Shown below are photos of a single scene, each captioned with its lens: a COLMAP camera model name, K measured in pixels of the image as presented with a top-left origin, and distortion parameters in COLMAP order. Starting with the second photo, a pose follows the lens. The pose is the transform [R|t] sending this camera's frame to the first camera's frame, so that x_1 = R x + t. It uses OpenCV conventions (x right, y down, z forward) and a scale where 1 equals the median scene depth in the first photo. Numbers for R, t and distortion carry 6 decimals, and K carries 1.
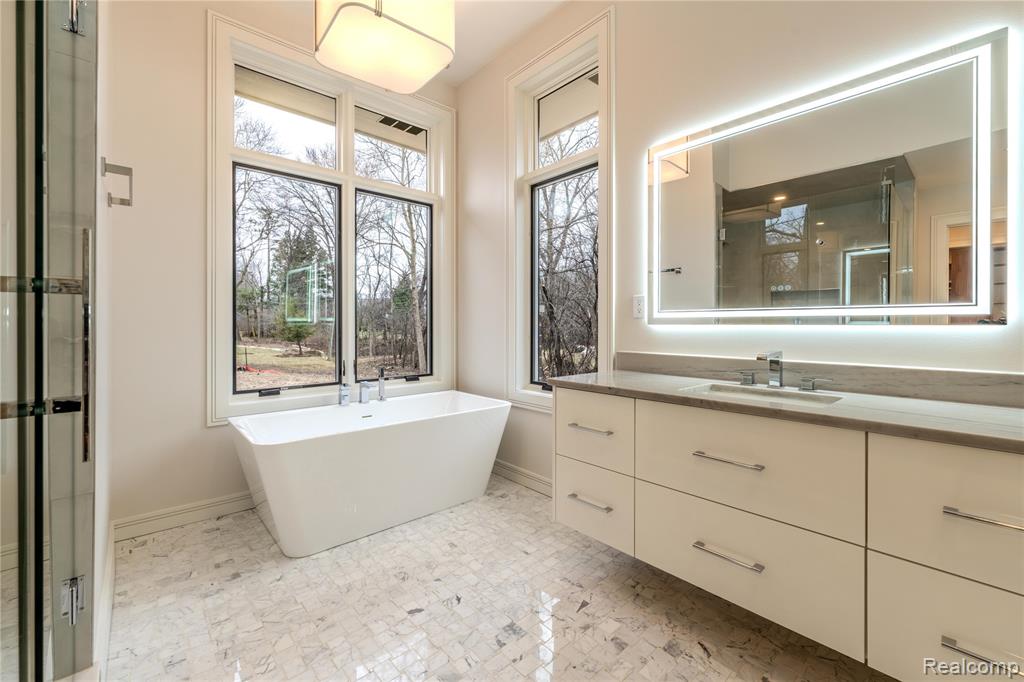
lens RADIAL K [[424.5, 0, 502.0], [0, 424.5, 322.4], [0, 0, 1]] dist [0.002165, -0.000701]
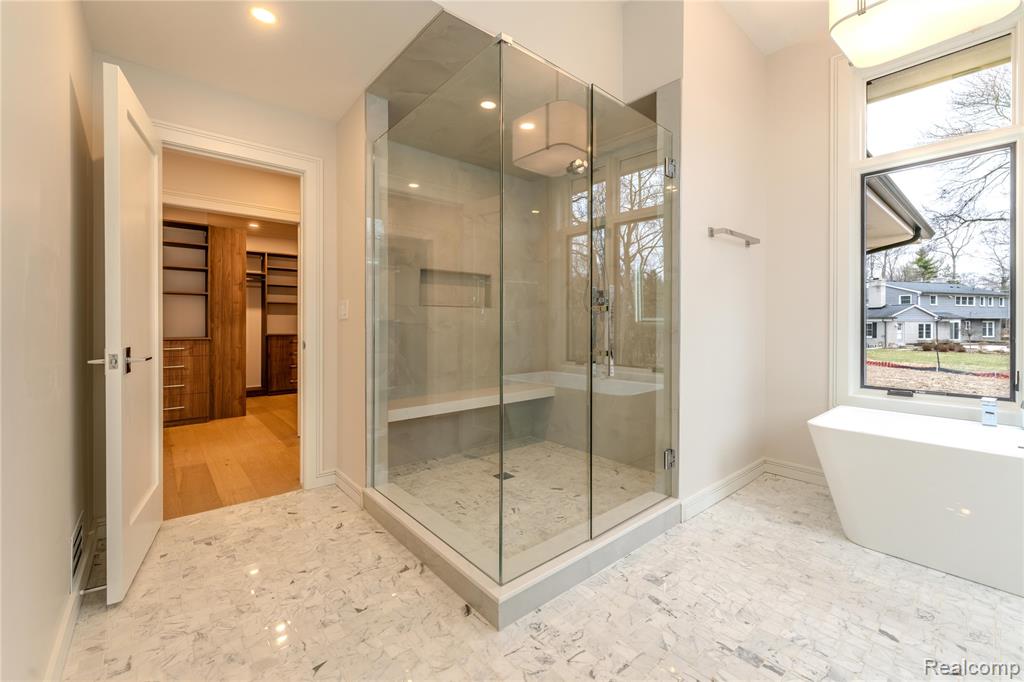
lens RADIAL K [[424.5, 0, 505.1], [0, 424.5, 319.6], [0, 0, 1]] dist [0.002165, -0.000701]
pose [[-0.017969, -0.003491, -0.999832, 0.629597], [-0.001490, 0.999993, -0.003464, 0.005125], [0.999837, 0.001427, -0.017974, 0.164138]]
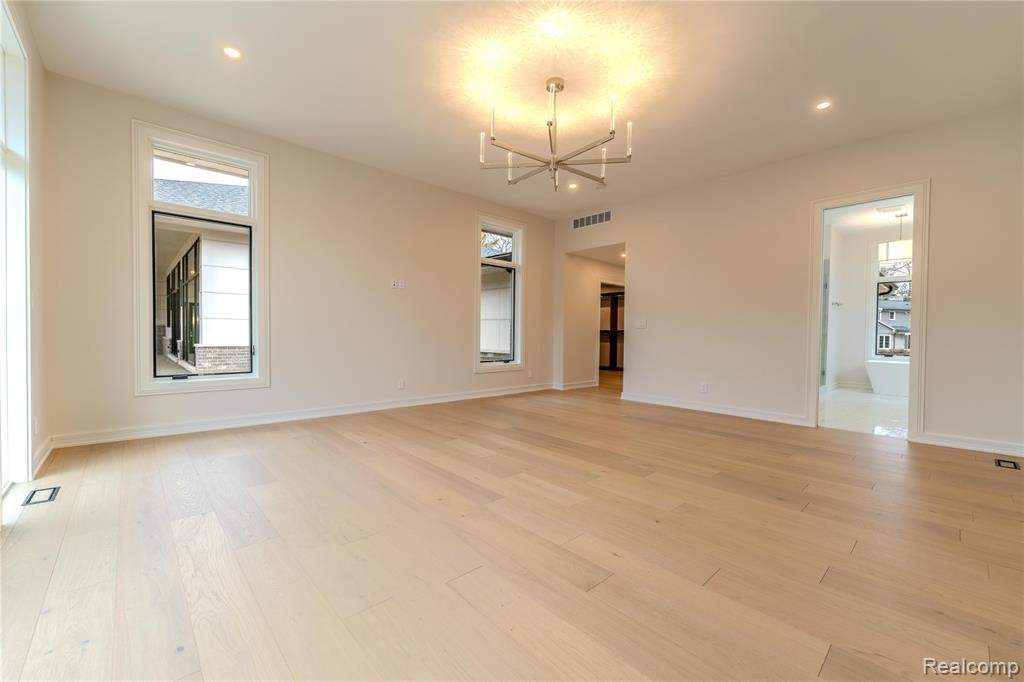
lens RADIAL K [[424.5, 0, 514.1], [0, 424.5, 345.7], [0, 0, 1]] dist [0.002165, -0.000701]
pose [[0.047038, 0.032415, -0.998367, 3.400572], [-0.005754, 0.999466, 0.032179, 0.018511], [0.998877, 0.004230, 0.047199, -2.629225]]
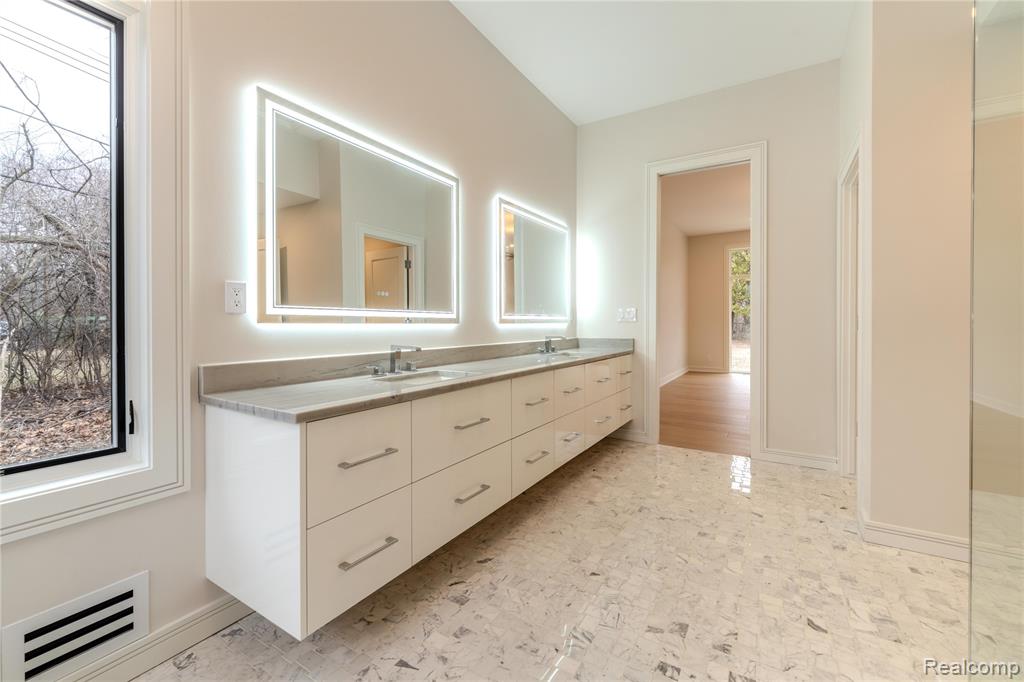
lens RADIAL K [[424.5, 0, 513.2], [0, 424.5, 319.1], [0, 0, 1]] dist [0.002165, -0.000701]
pose [[-0.297276, 0.013219, 0.954700, -0.584740], [0.000149, 0.999905, -0.013799, 0.009526], [-0.954792, -0.003960, -0.297249, 0.924789]]
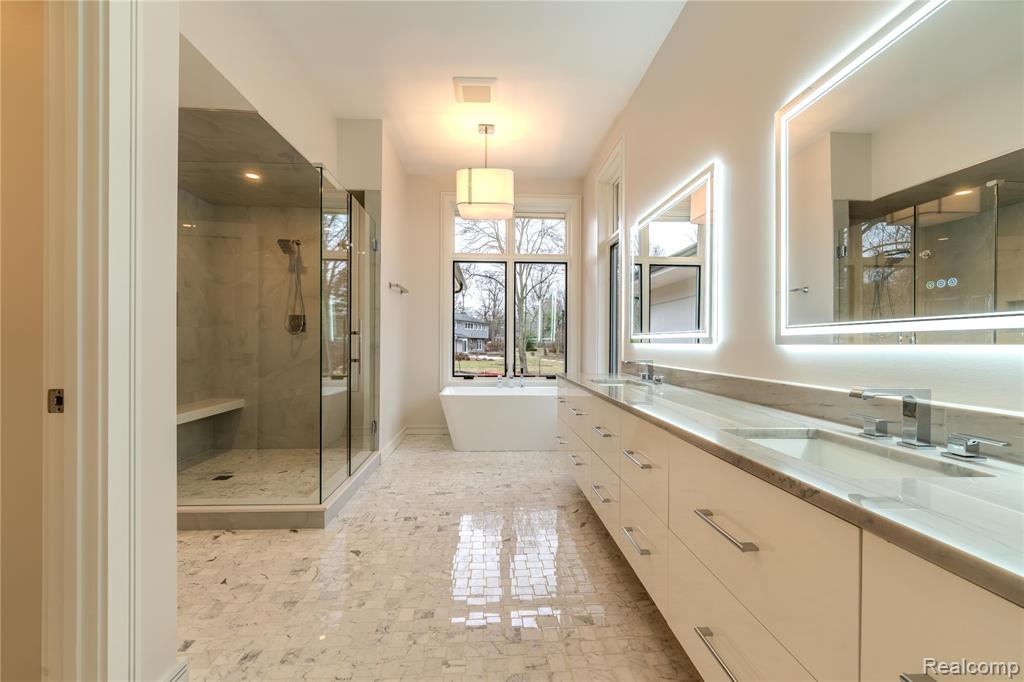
lens RADIAL K [[424.5, 0, 500.0], [0, 424.5, 336.2], [0, 0, 1]] dist [0.002165, -0.000701]
pose [[0.773234, -0.000338, -0.634121, 1.088484], [-0.007563, 0.999924, -0.009754, -0.001050], [0.634076, 0.012338, 0.773172, -0.543522]]
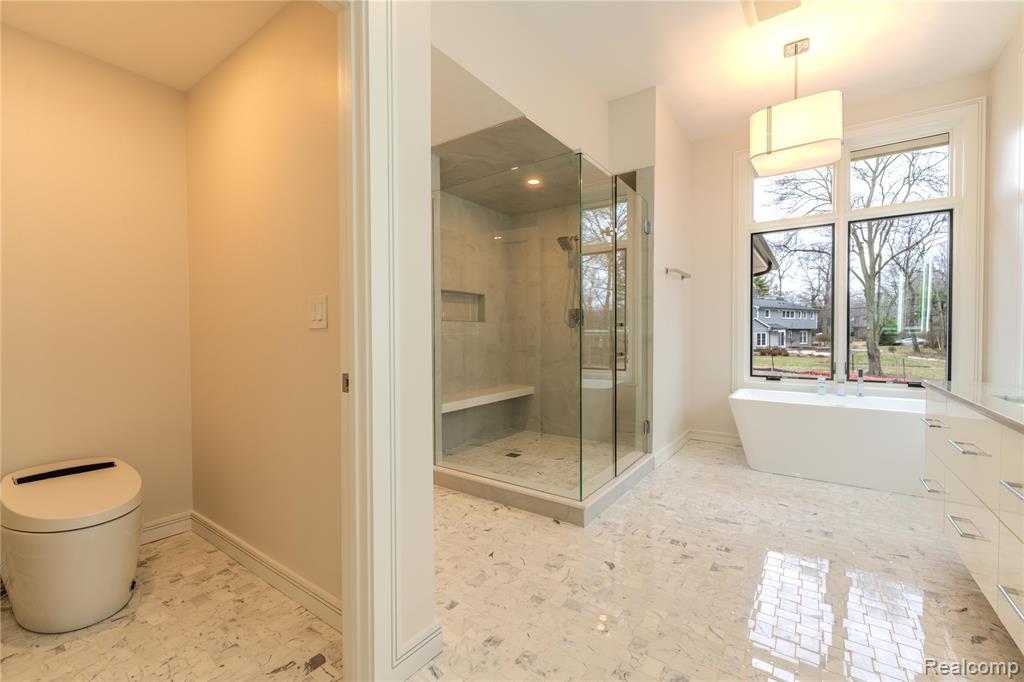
lens RADIAL K [[424.5, 0, 503.5], [0, 424.5, 341.5], [0, 0, 1]] dist [0.002165, -0.000701]
pose [[0.217191, 0.021229, -0.975898, 1.014898], [0.002722, 0.999746, 0.022353, -0.002472], [0.976125, -0.007512, 0.217079, -0.372549]]
